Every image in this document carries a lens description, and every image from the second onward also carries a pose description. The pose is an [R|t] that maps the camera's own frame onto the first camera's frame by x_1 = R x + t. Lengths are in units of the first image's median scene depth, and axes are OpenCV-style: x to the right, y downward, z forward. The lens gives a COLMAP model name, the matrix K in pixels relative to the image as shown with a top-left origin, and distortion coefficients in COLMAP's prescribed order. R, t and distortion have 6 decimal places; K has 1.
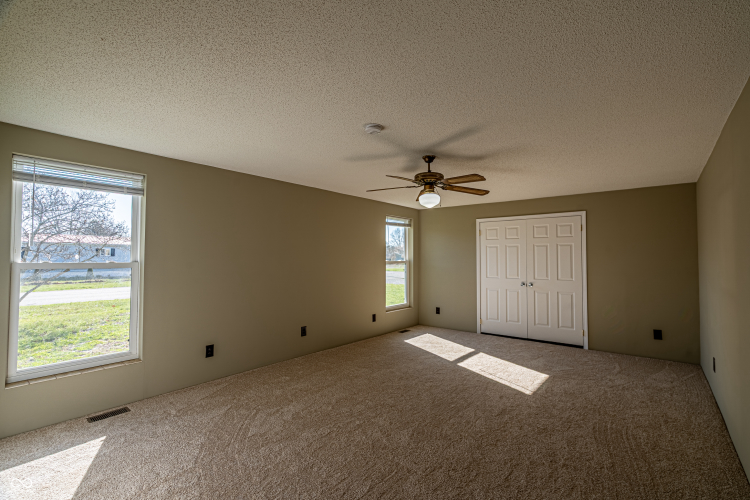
lens RADIAL K [[347.5, 0, 375.0], [0, 347.5, 250.0], [0, 0, 1]] dist [-0.000946, 0.000234]
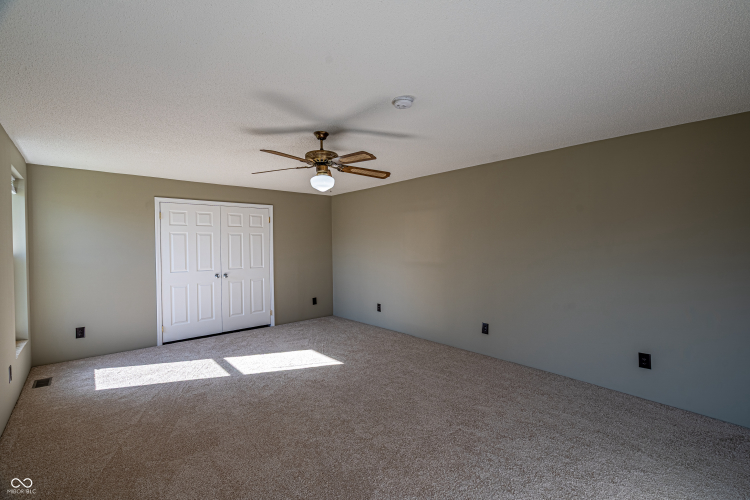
lens RADIAL K [[345.6, 0, 379.9], [0, 345.6, 249.7], [0, 0, 1]] dist [-0.003849, 0.007523]
pose [[0.157310, -0.018792, 0.987370, -0.439019], [-0.012402, 0.999702, 0.021003, 0.004134], [-0.987471, -0.015550, 0.157031, 0.451666]]
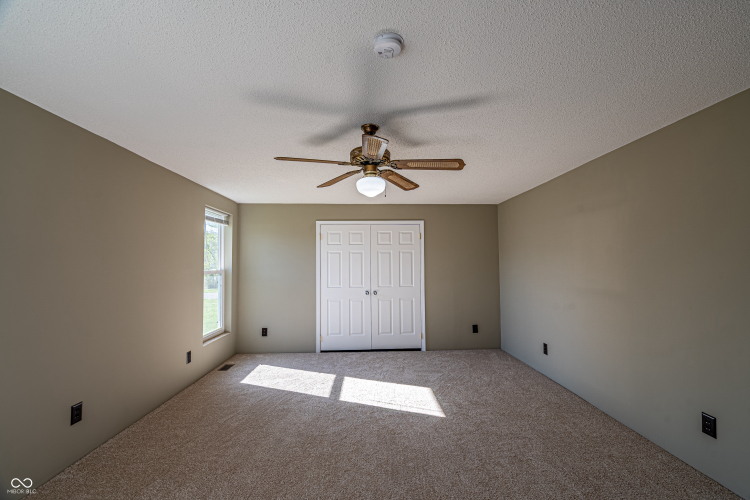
lens RADIAL K [[345.6, 0, 379.9], [0, 345.6, 249.7], [0, 0, 1]] dist [-0.003849, 0.007523]
pose [[0.743302, 0.022131, 0.668590, -0.193690], [-0.008019, 0.999676, -0.024175, 0.003237], [-0.668908, 0.012608, 0.743238, 0.287990]]
